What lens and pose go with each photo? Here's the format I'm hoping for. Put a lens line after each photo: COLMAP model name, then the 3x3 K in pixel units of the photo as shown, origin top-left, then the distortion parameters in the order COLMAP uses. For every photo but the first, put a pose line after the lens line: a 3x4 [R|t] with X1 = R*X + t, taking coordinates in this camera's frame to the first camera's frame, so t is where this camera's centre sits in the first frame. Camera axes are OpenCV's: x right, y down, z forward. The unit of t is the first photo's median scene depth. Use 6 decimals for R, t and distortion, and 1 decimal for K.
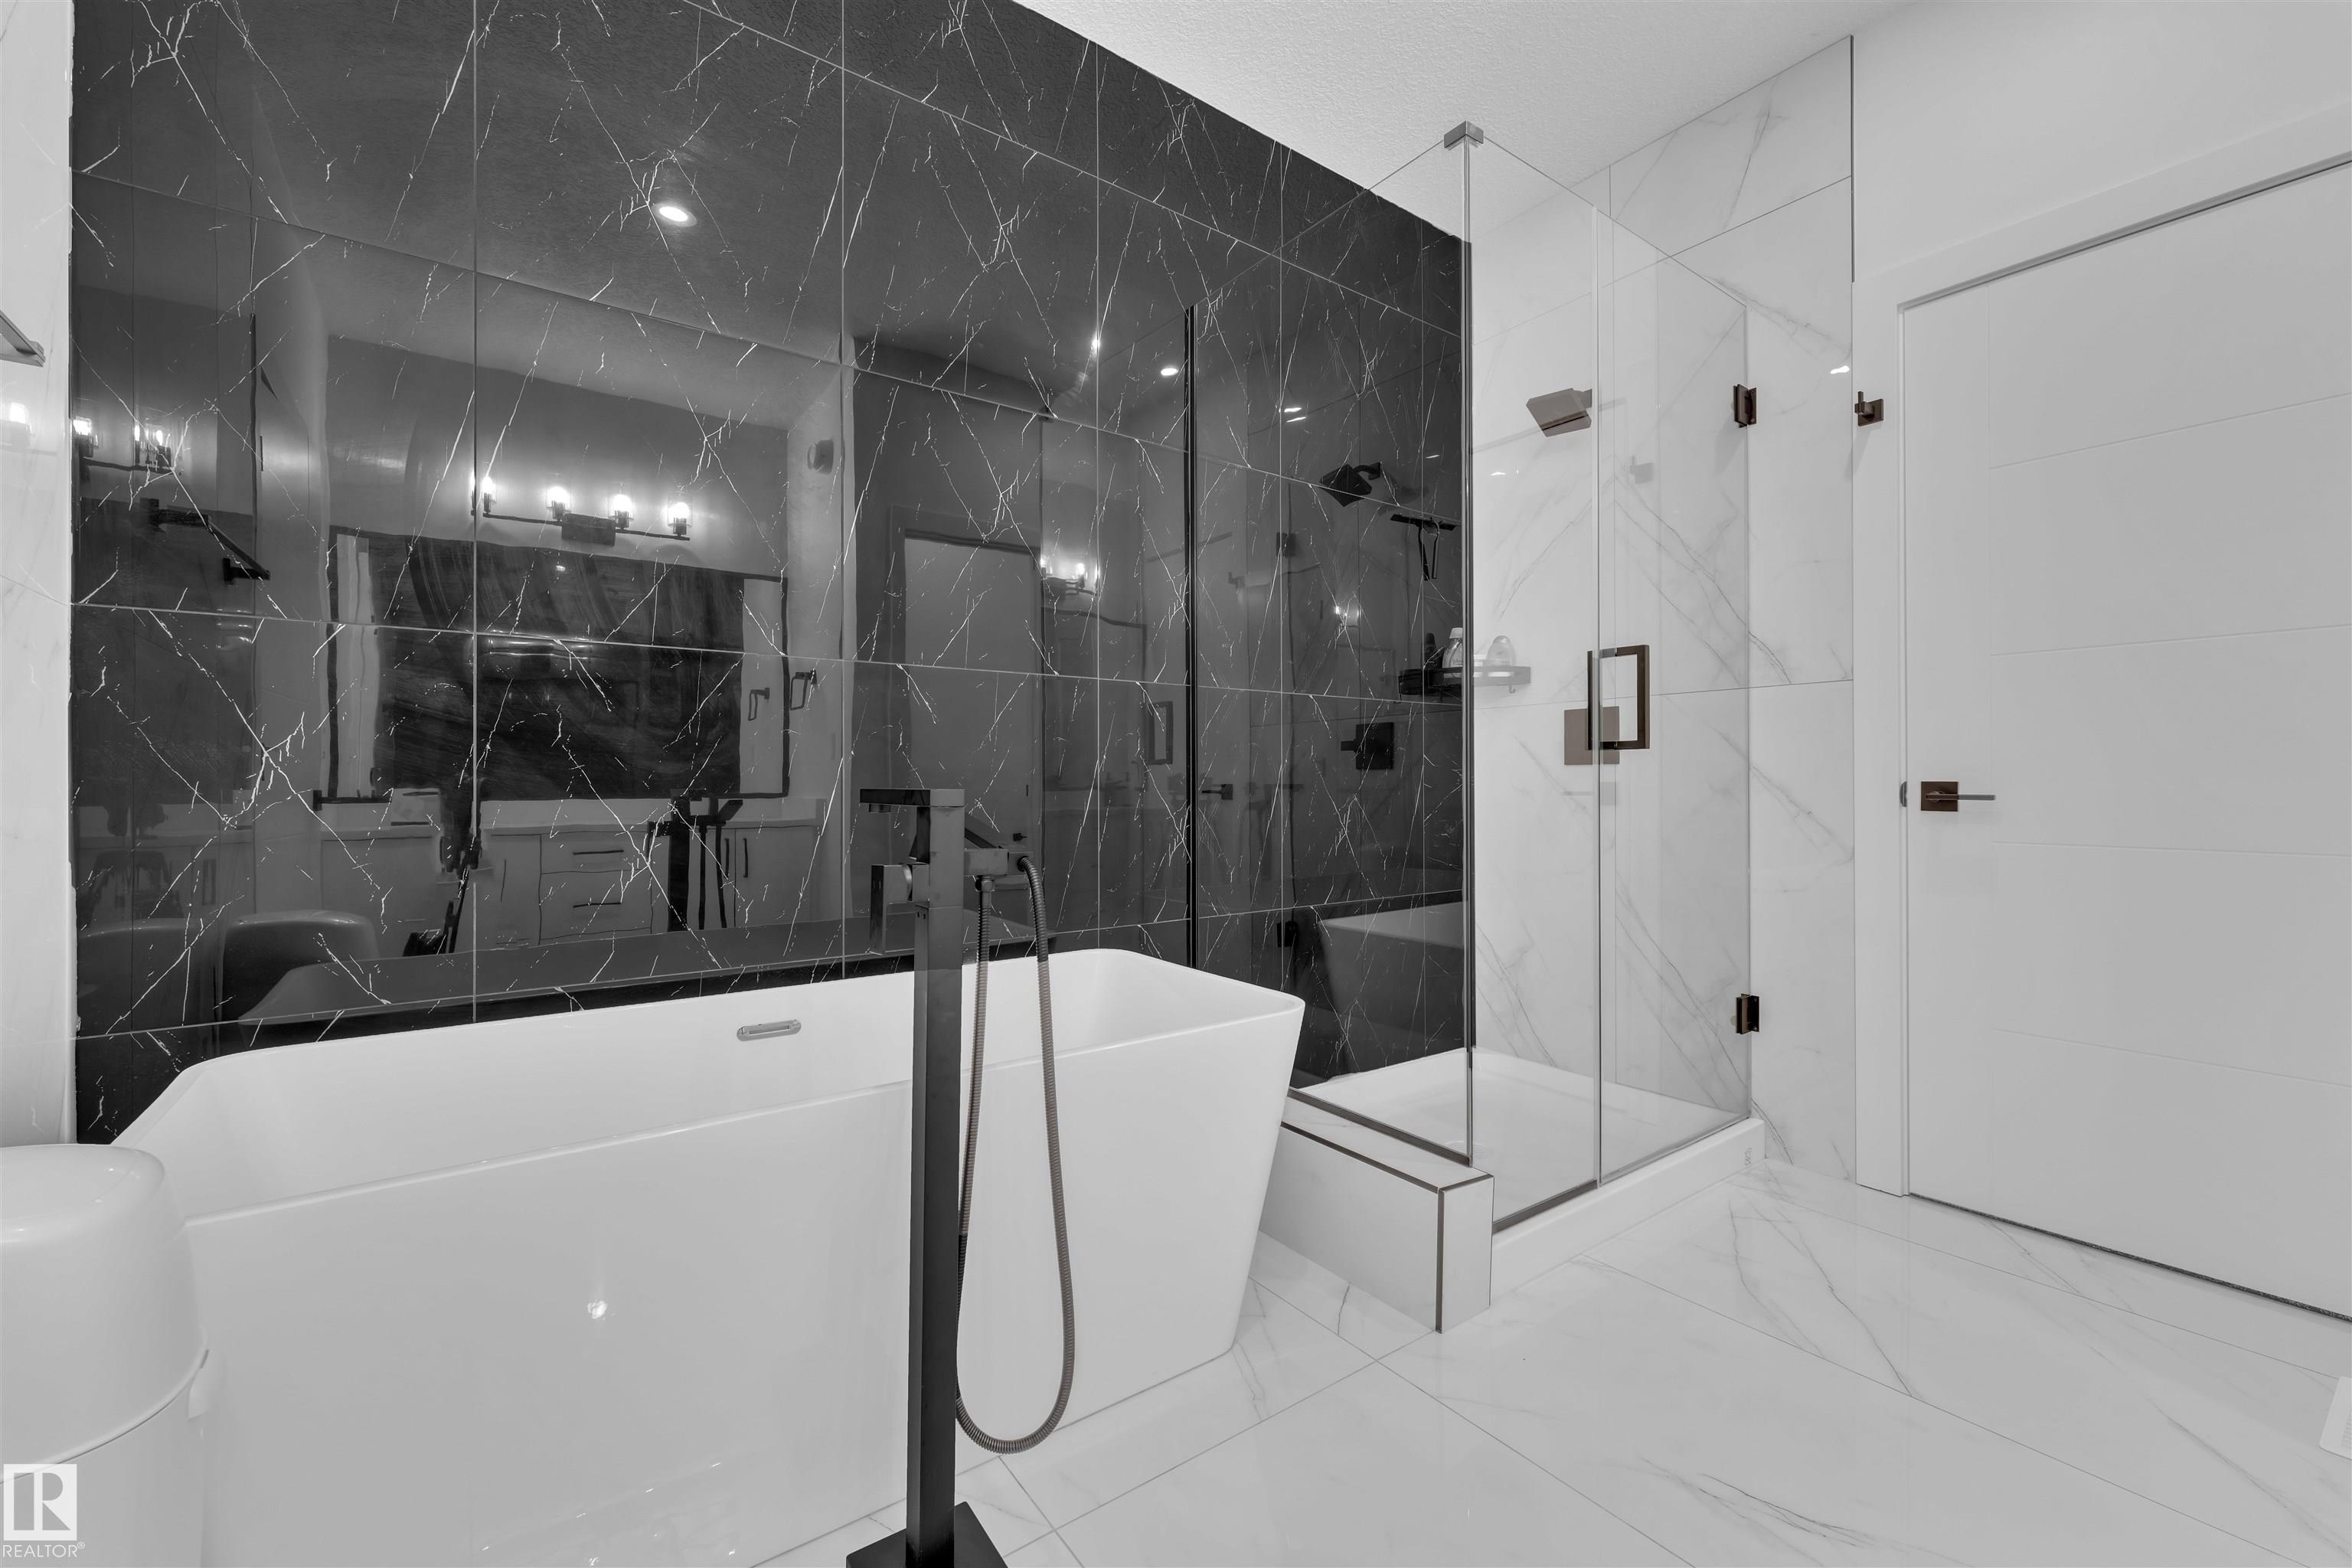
lens RADIAL K [[950.7, 0, 1163.1], [0, 950.7, 782.8], [0, 0, 1]] dist [-0.002904, -0.000494]
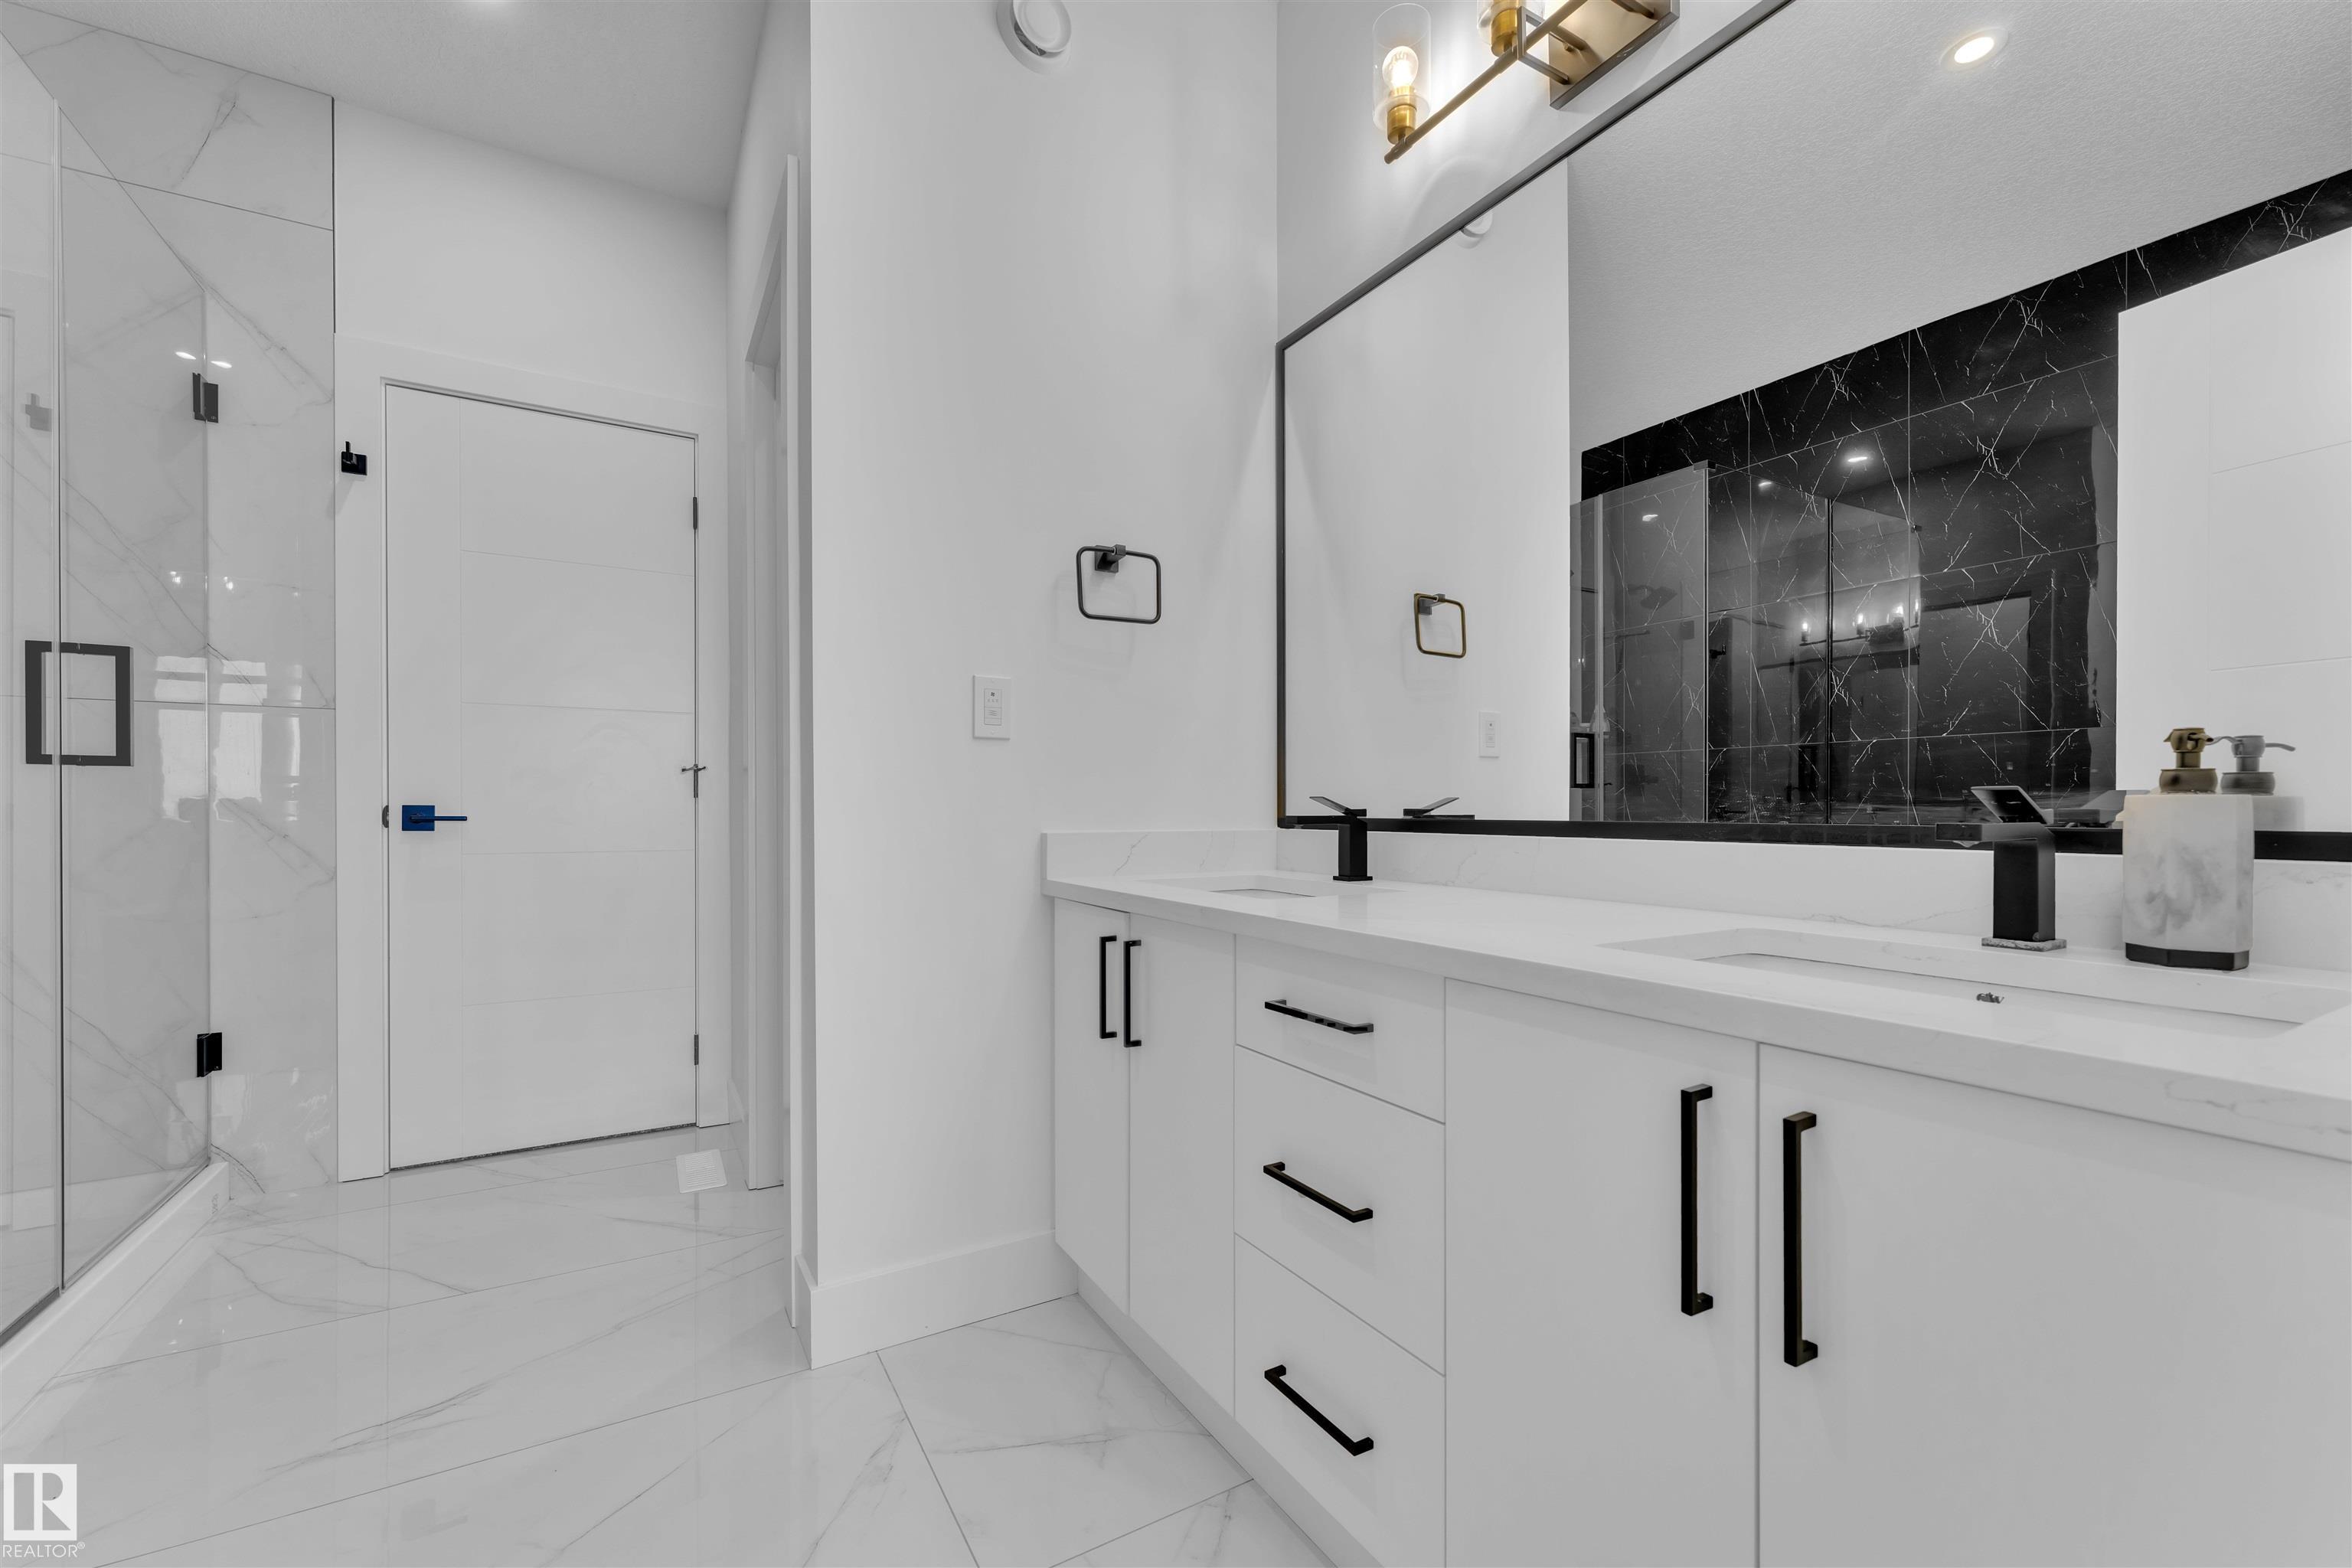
lens RADIAL K [[950.7, 0, 1172.5], [0, 950.7, 803.3], [0, 0, 1]] dist [-0.002904, -0.000494]
pose [[0.100179, 0.007270, 0.994943, -0.233676], [-0.002945, 0.999971, -0.007011, 0.001361], [-0.994965, -0.002228, 0.100198, -0.036596]]
